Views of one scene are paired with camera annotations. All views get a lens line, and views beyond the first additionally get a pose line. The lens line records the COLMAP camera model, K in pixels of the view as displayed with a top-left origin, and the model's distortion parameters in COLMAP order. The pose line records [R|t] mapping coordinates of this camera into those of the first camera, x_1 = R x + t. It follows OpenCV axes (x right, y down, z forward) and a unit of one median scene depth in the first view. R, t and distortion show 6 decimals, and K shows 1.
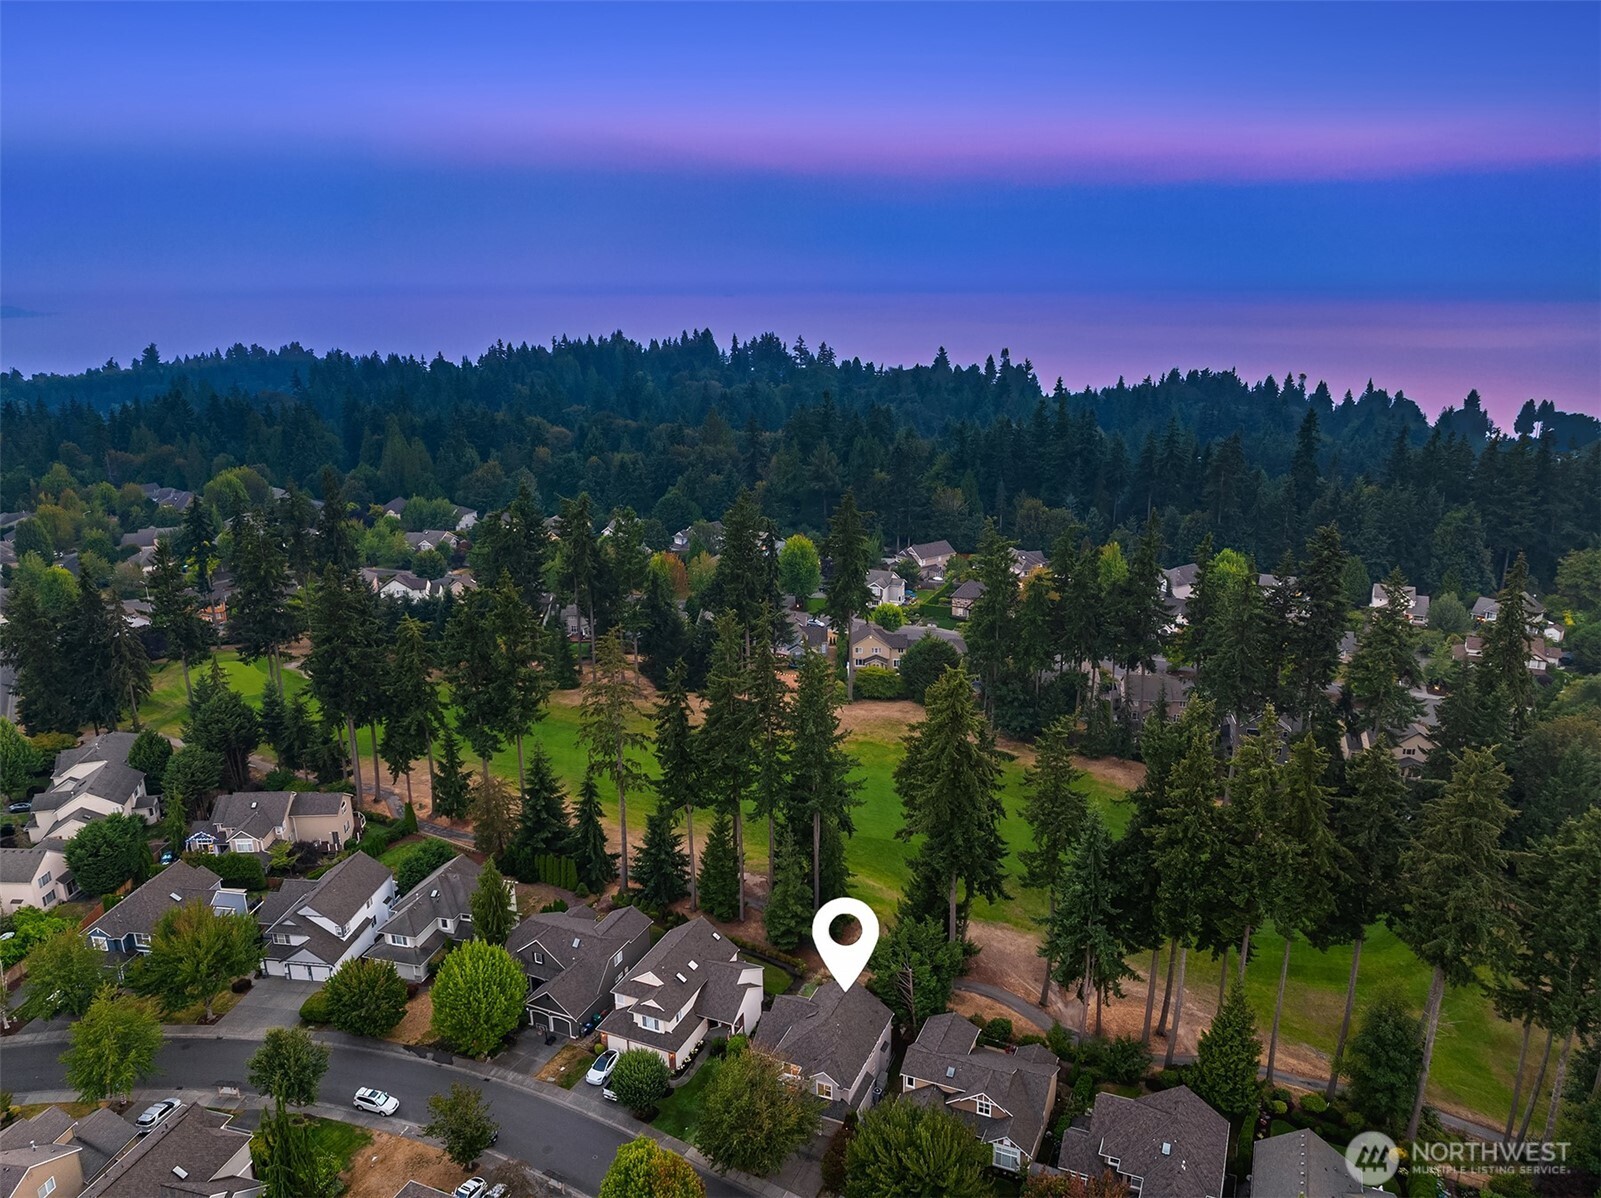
lens RADIAL K [[1068.9, 0, 830.4], [0, 1068.9, 595.3], [0, 0, 1]] dist [-0.030545, -0.004445]
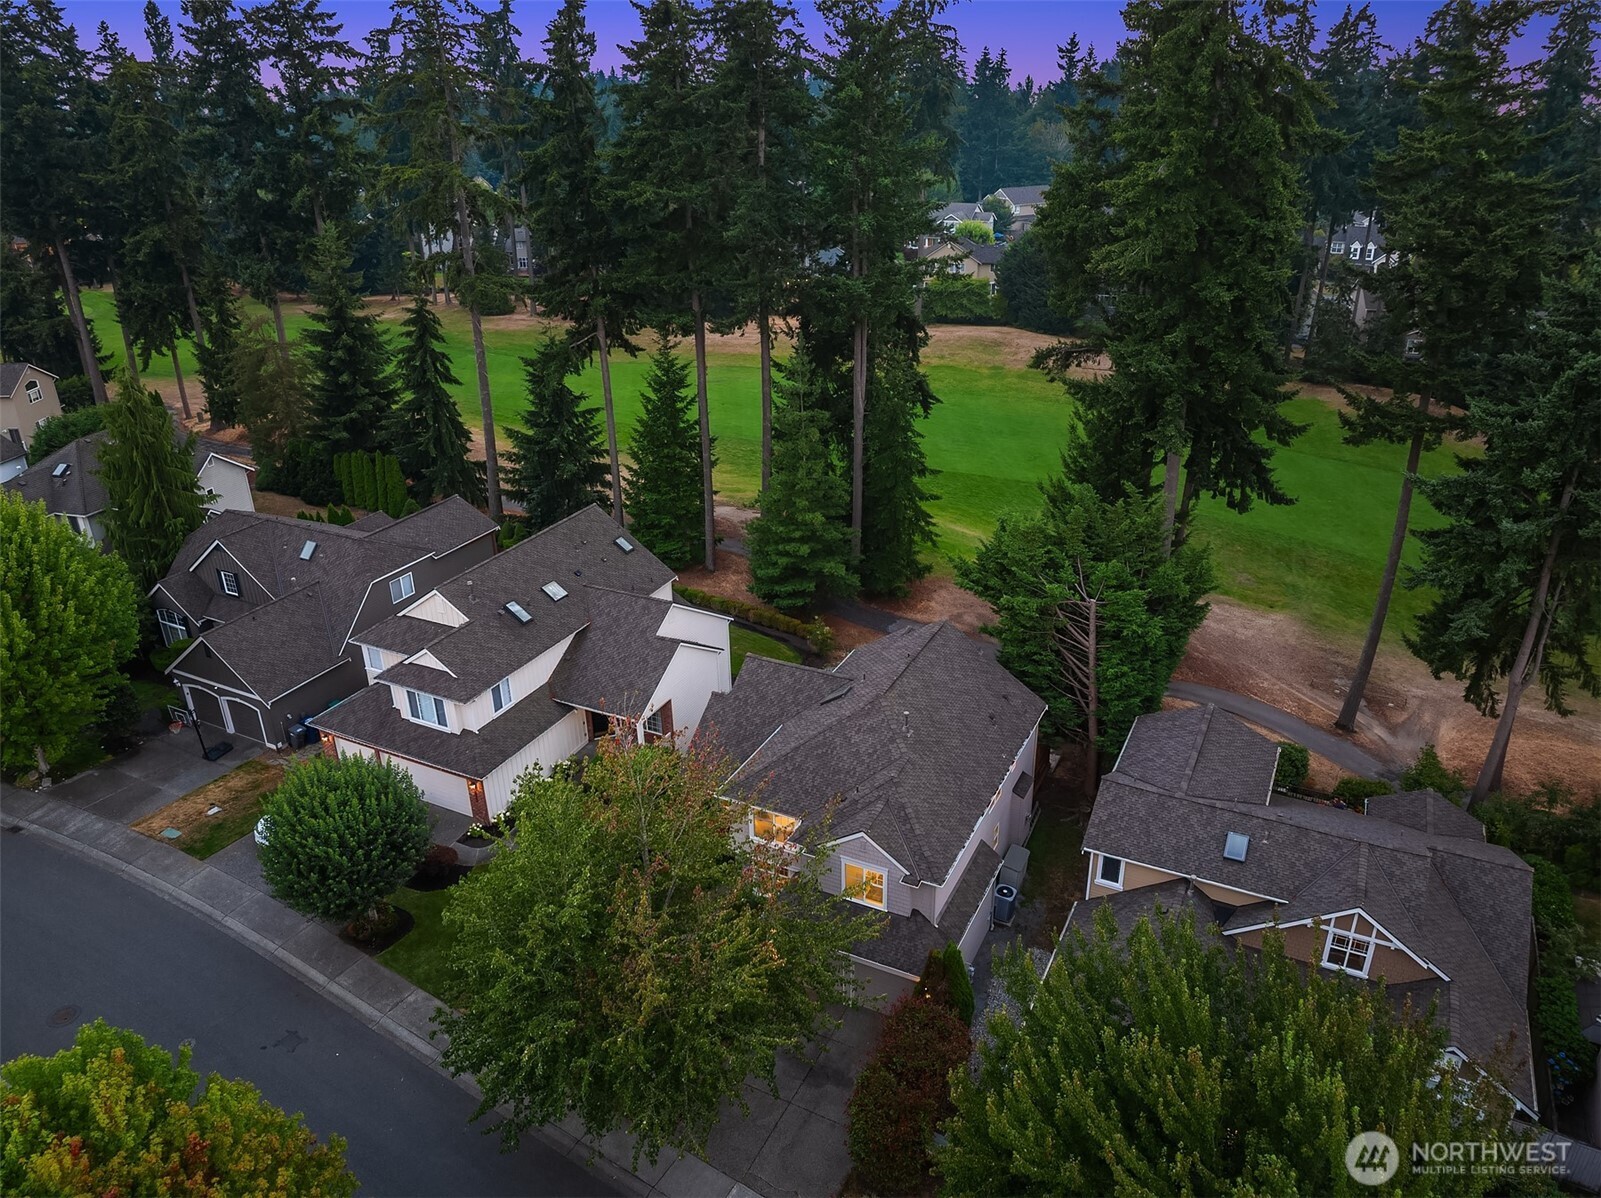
lens RADIAL K [[1068.9, 0, 830.4], [0, 1068.9, 595.3], [0, 0, 1]] dist [-0.030545, -0.004445]
pose [[0.998764, 0.024852, -0.043055, -0.003689], [-0.017637, 0.986880, 0.160488, 0.295482], [0.046479, -0.159530, 0.986098, 0.625180]]
